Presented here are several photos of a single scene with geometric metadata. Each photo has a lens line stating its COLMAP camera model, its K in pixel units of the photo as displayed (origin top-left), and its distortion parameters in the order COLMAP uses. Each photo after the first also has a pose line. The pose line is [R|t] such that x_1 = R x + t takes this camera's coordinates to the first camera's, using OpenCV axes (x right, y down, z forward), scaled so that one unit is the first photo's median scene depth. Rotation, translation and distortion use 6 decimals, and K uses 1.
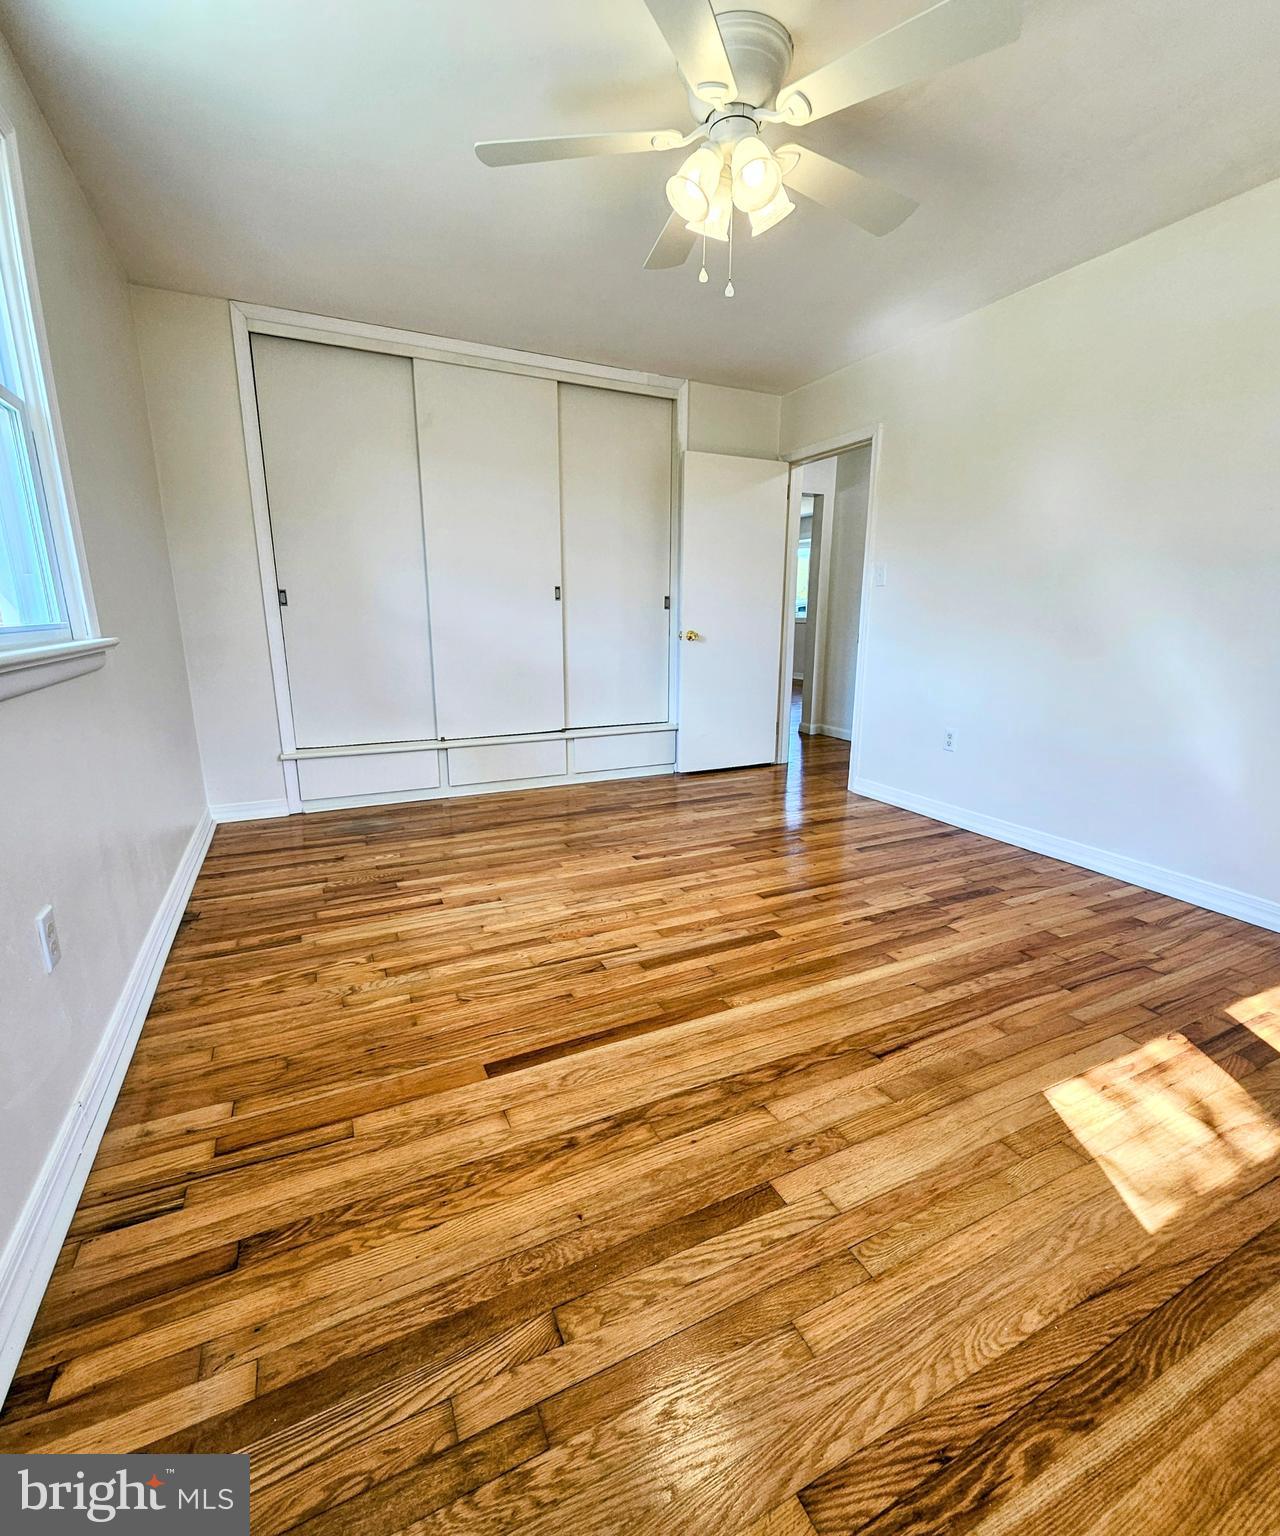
lens RADIAL K [[688.2, 0, 639.0], [0, 688.2, 774.5], [0, 0, 1]] dist [0.001154, -0.000733]
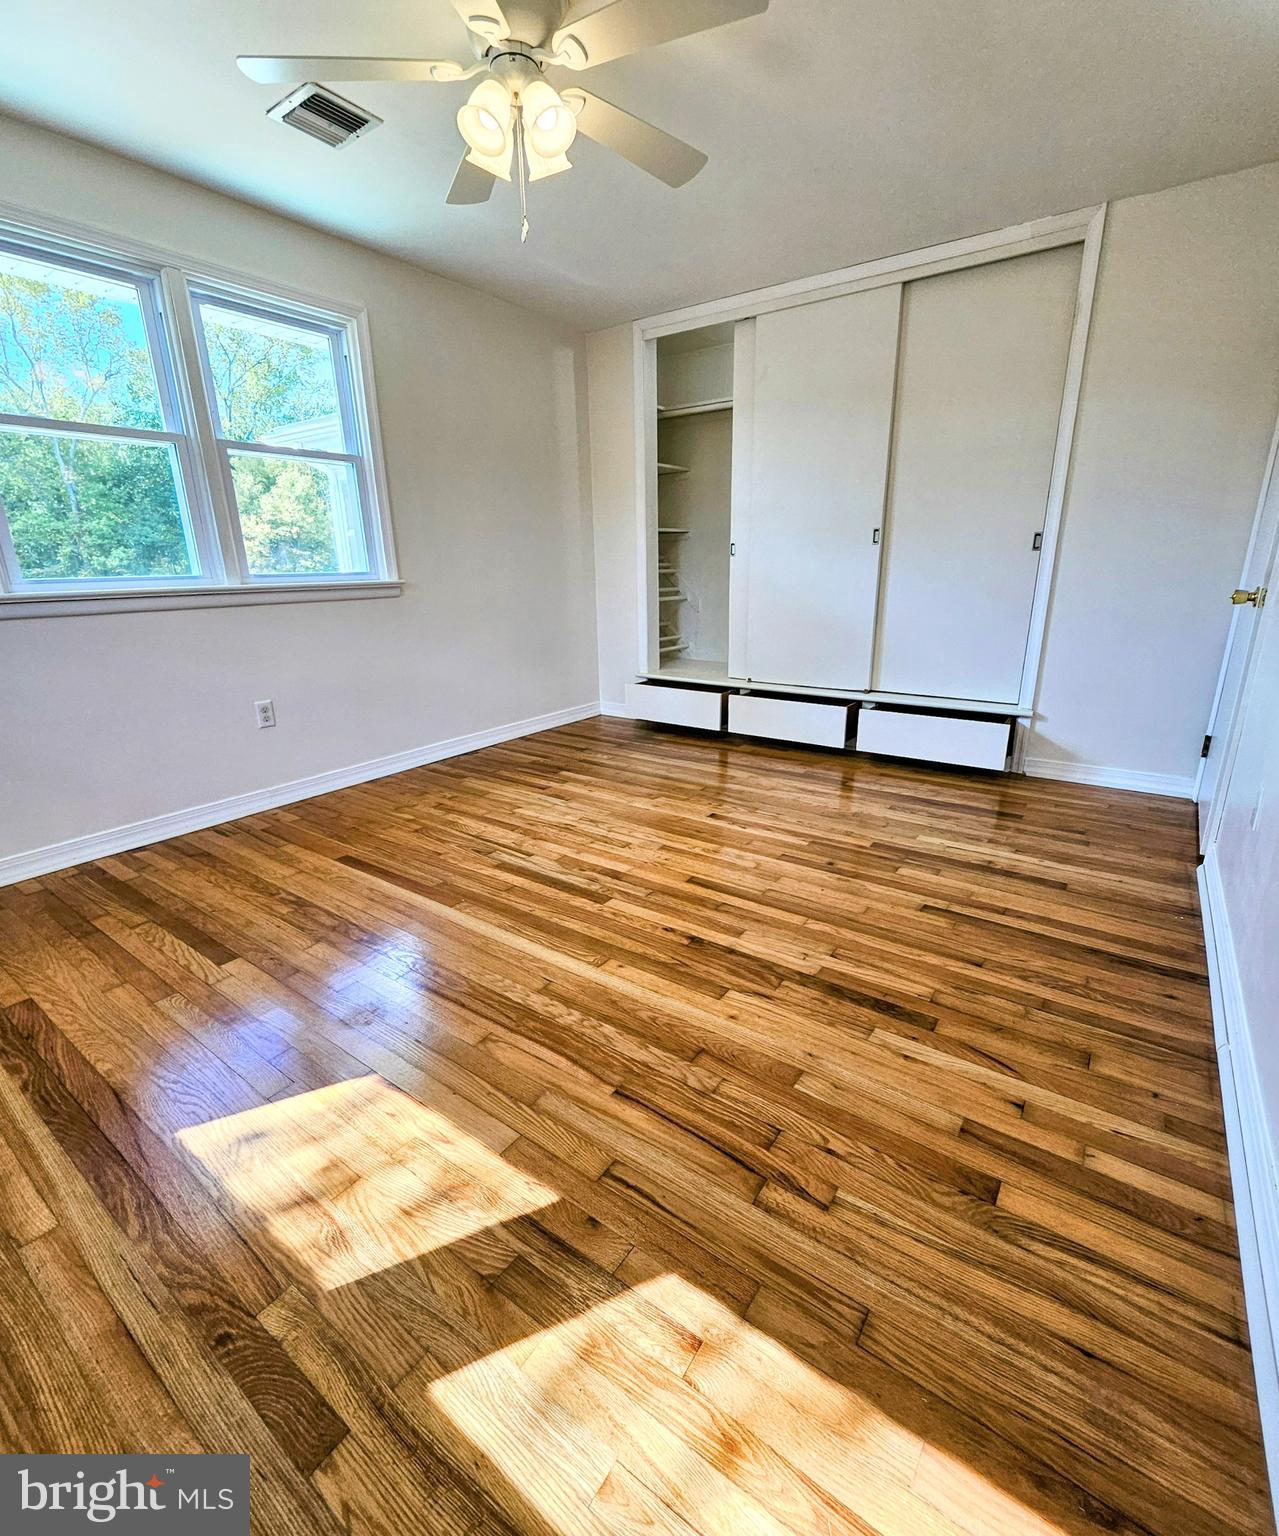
lens RADIAL K [[688.2, 0, 639.8], [0, 688.2, 772.5], [0, 0, 1]] dist [0.001154, -0.000733]
pose [[0.477141, 0.245925, -0.843716, 0.922550], [-0.185662, 0.966588, 0.176743, -0.111721], [0.858991, 0.072314, 0.506858, 0.505361]]
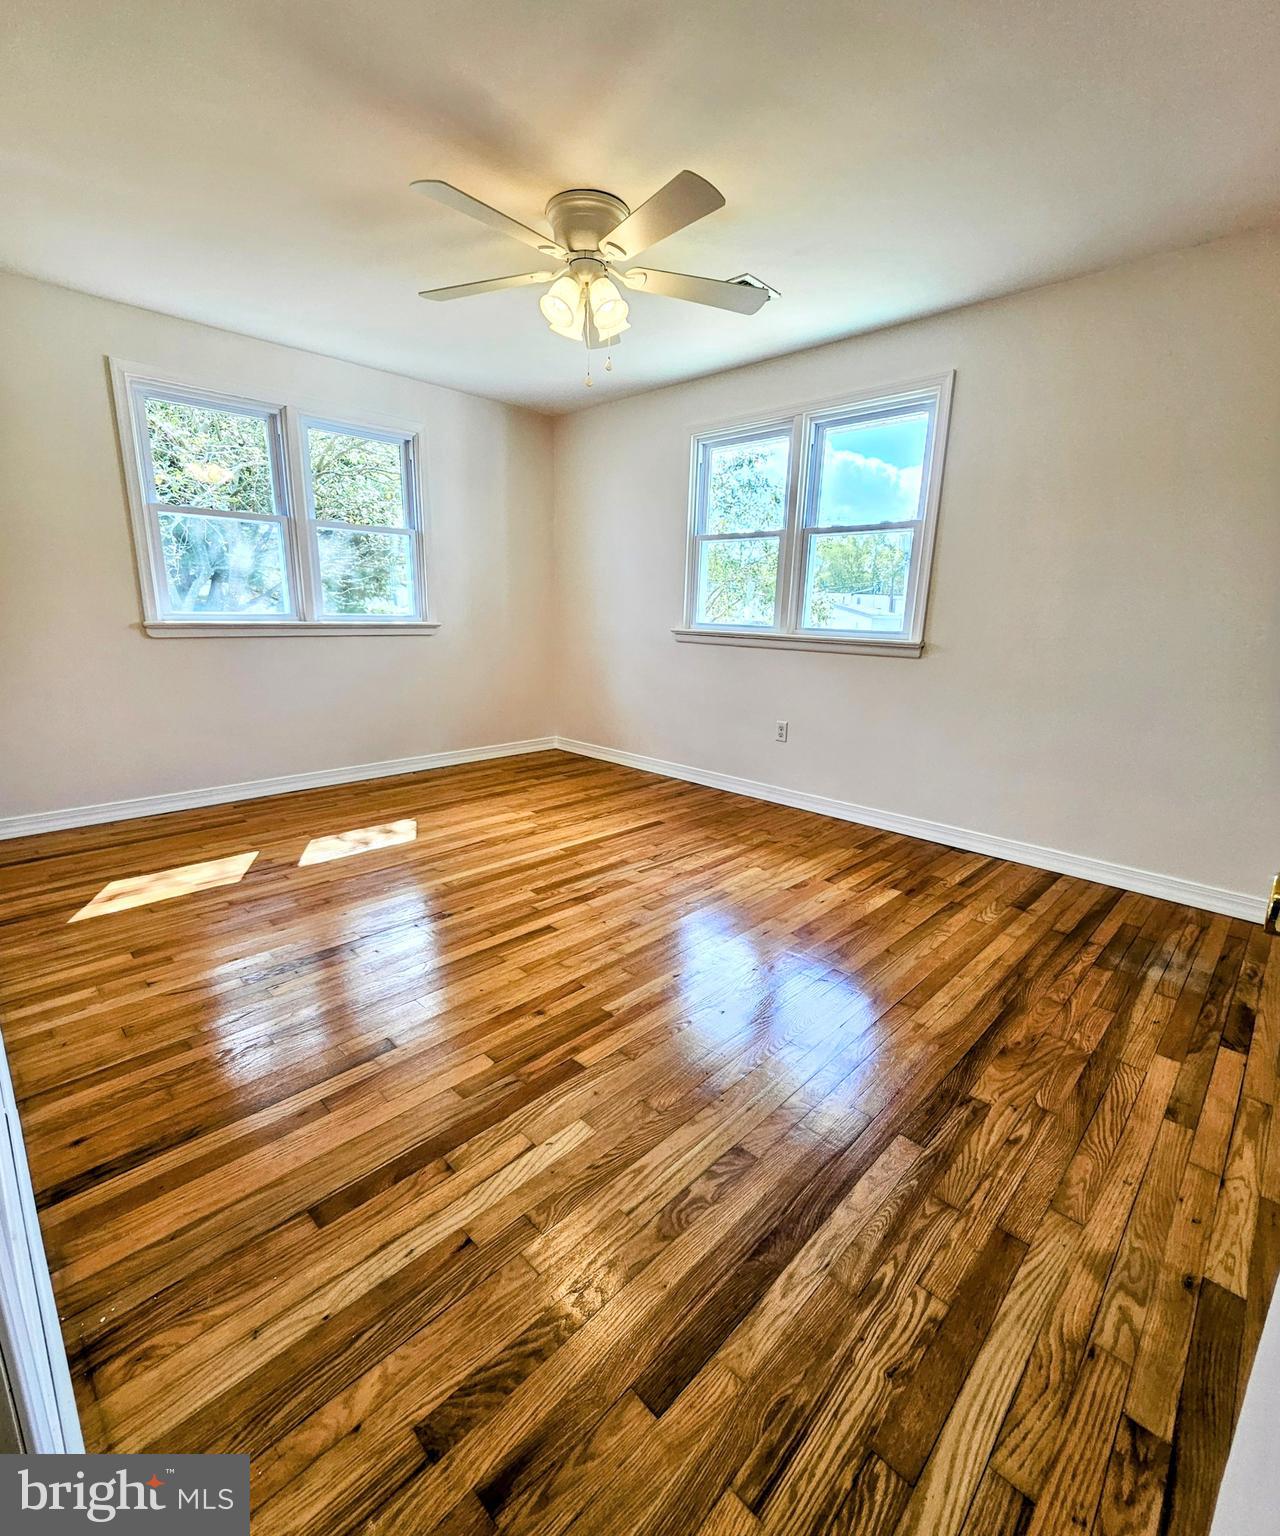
lens RADIAL K [[688.2, 0, 648.0], [0, 688.2, 766.2], [0, 0, 1]] dist [0.001154, -0.000733]
pose [[-0.937076, 0.054900, -0.344783, 0.385417], [-0.105801, 0.896465, 0.430298, -0.456727], [0.332709, 0.439700, -0.834247, 1.822922]]
